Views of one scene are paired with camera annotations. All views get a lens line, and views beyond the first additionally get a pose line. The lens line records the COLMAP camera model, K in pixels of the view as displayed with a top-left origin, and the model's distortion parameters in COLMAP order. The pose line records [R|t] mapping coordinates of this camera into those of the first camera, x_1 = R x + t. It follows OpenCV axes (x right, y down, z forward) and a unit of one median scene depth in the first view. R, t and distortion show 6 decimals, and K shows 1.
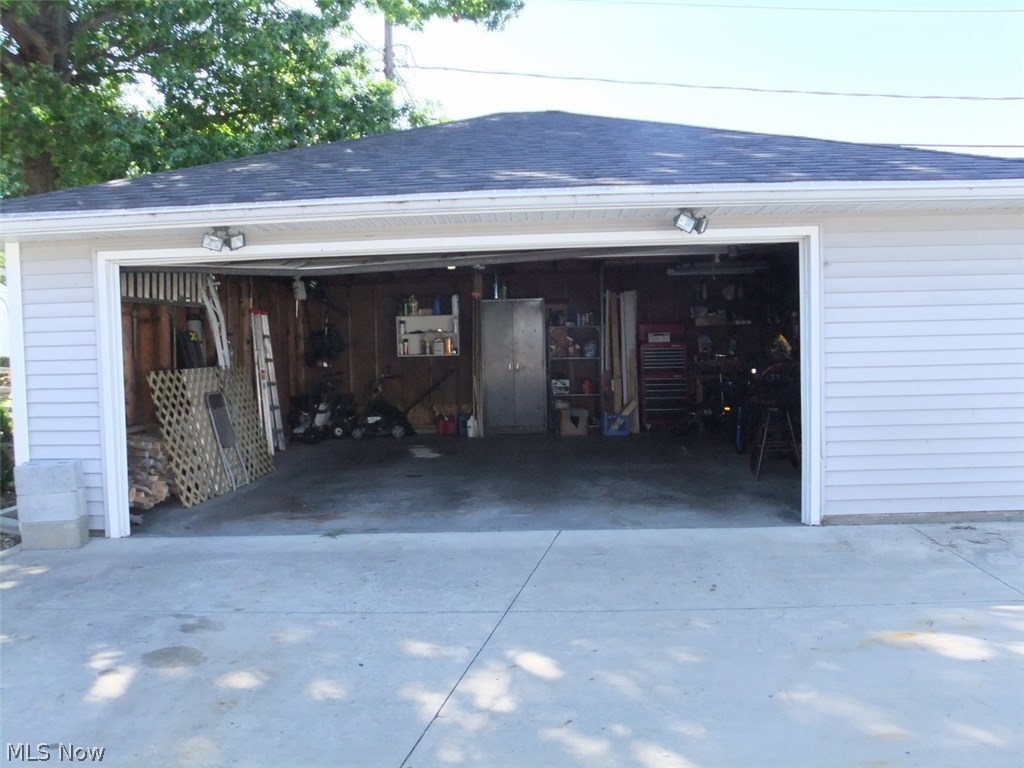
lens RADIAL K [[959.1, 0, 510.8], [0, 959.1, 407.2], [0, 0, 1]] dist [-0.010732, 0.000000]
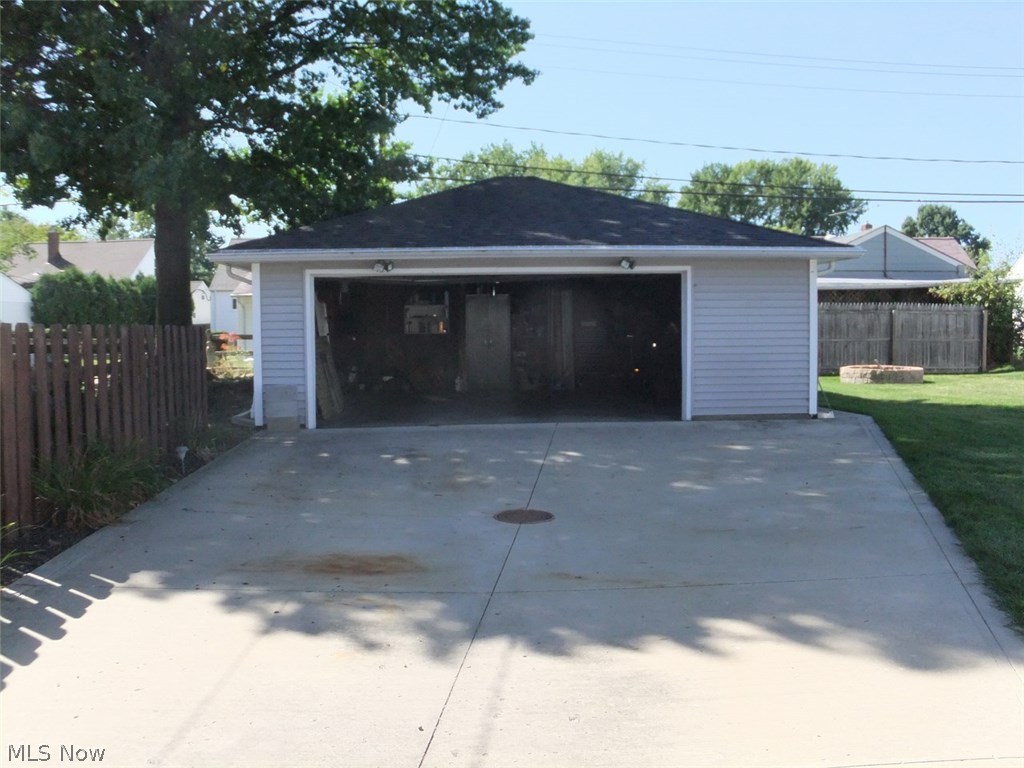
lens RADIAL K [[959.1, 0, 512.4], [0, 959.1, 383.9], [0, 0, 1]] dist [-0.010732, 0.000000]
pose [[0.993640, 0.008222, 0.112304, -0.241837], [-0.007096, 0.999921, -0.010417, 0.068986], [-0.112381, 0.009554, 0.993619, -0.840924]]
